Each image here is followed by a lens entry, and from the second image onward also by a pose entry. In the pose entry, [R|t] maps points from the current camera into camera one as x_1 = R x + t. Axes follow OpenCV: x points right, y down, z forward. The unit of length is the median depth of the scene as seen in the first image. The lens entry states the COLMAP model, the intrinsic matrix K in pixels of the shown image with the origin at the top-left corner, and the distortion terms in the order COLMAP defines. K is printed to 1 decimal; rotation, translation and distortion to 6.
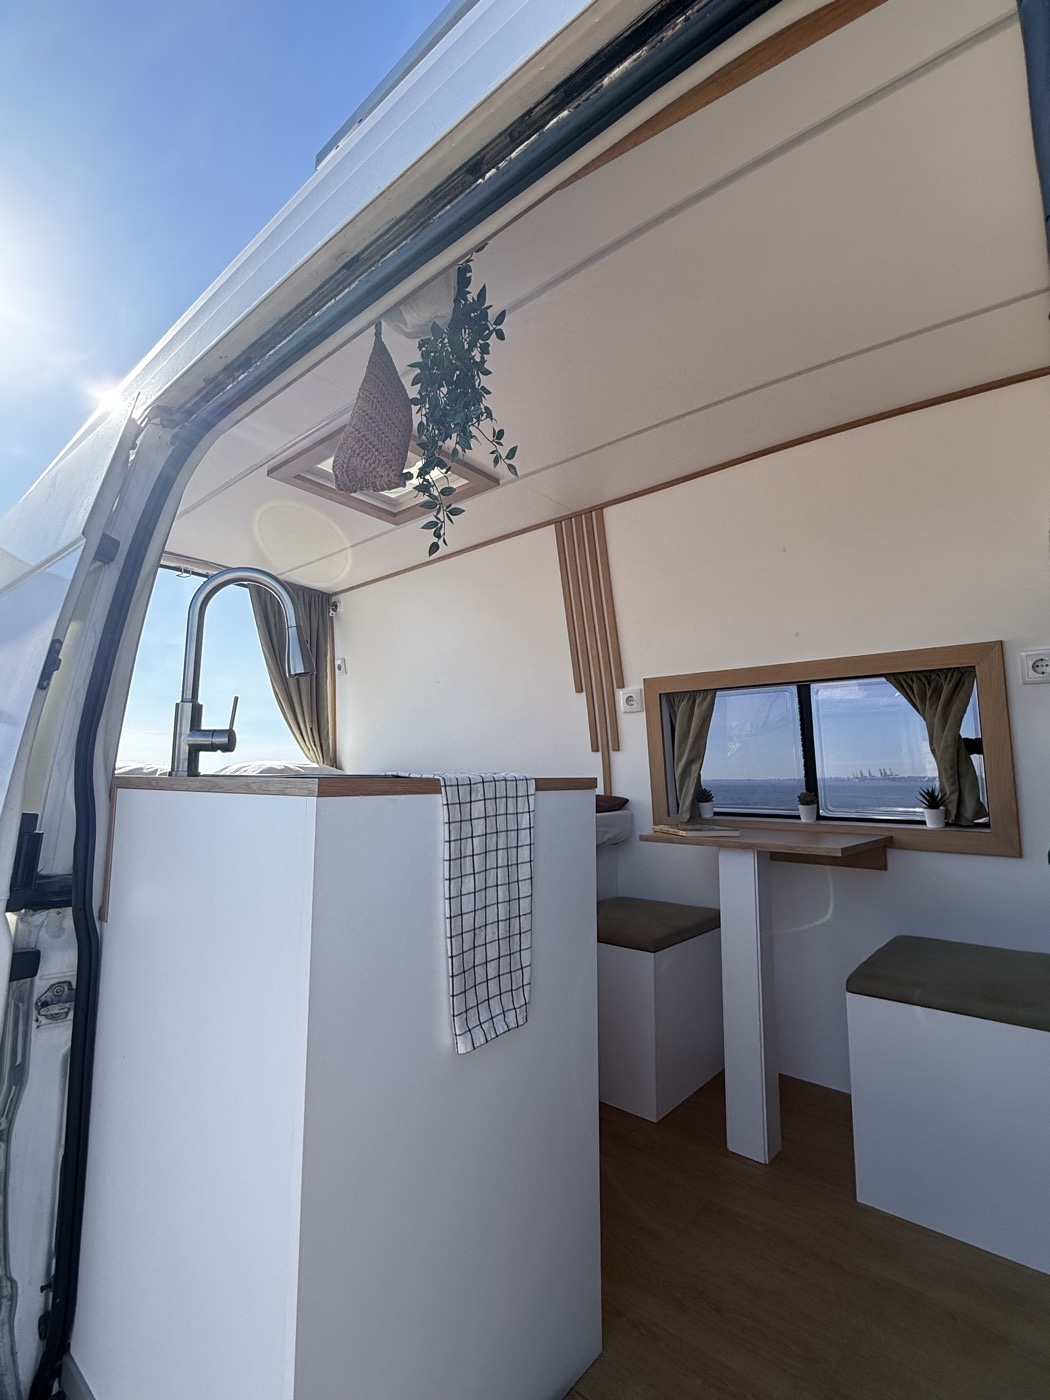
lens RADIAL K [[655.5, 0, 525.0], [0, 655.5, 700.0], [0, 0, 1]] dist [0.000056, -0.000004]
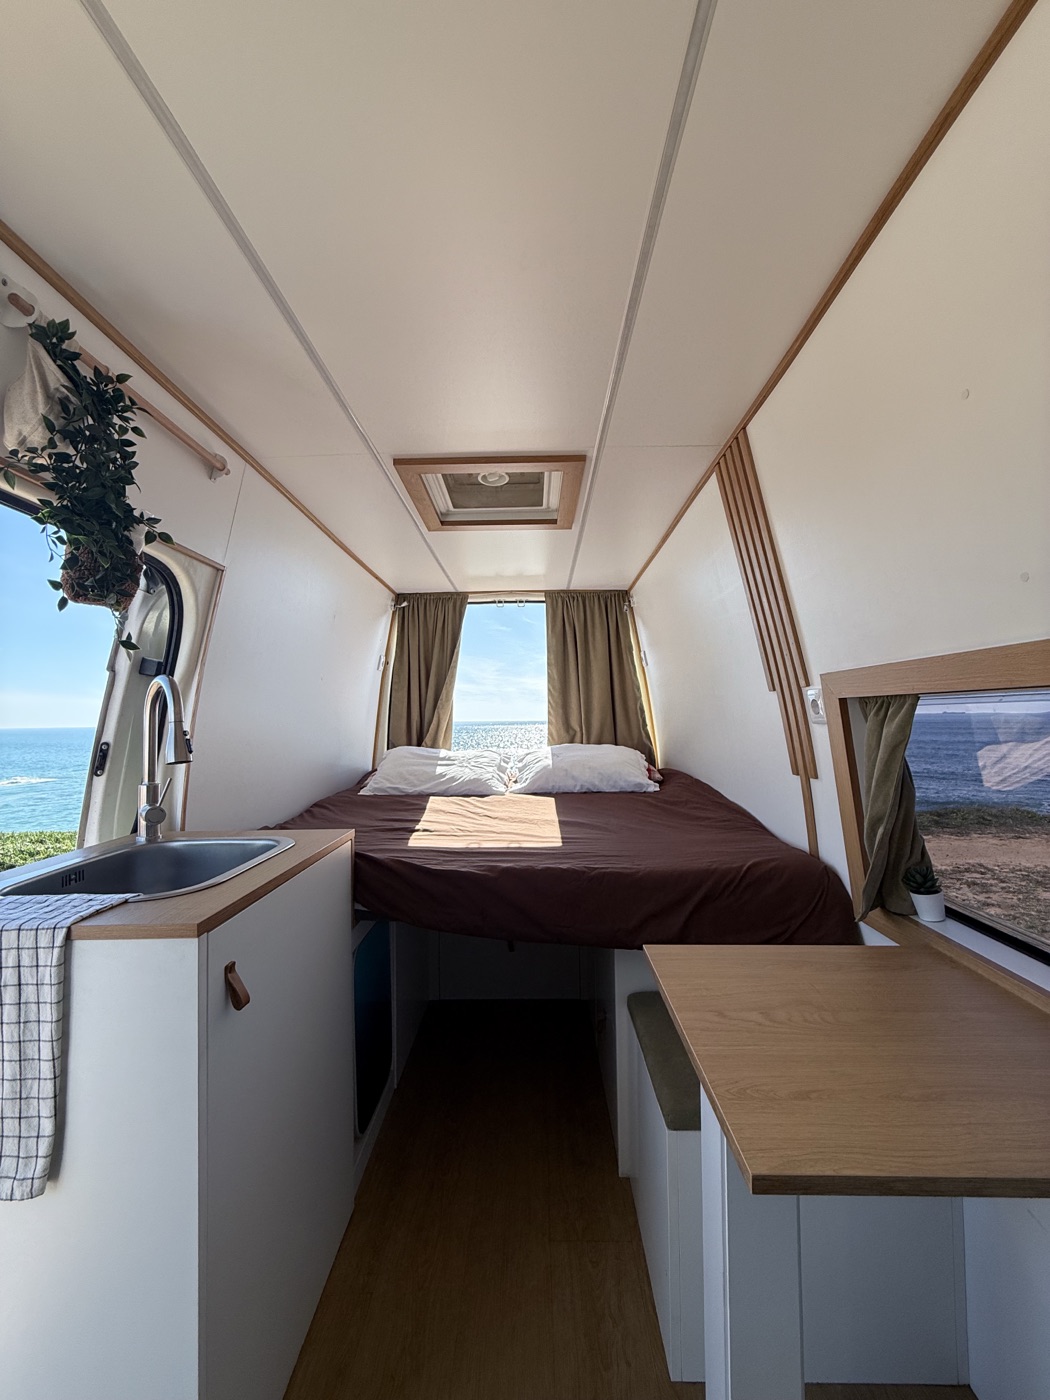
lens RADIAL K [[563.8, 0, 525.0], [0, 563.8, 700.0], [0, 0, 1]] dist [0.000643, 0.000103]
pose [[0.633946, -0.037993, -0.772444, 0.414130], [0.108412, 0.993296, 0.040119, -0.060911], [0.765741, -0.109175, 0.633815, 0.423192]]
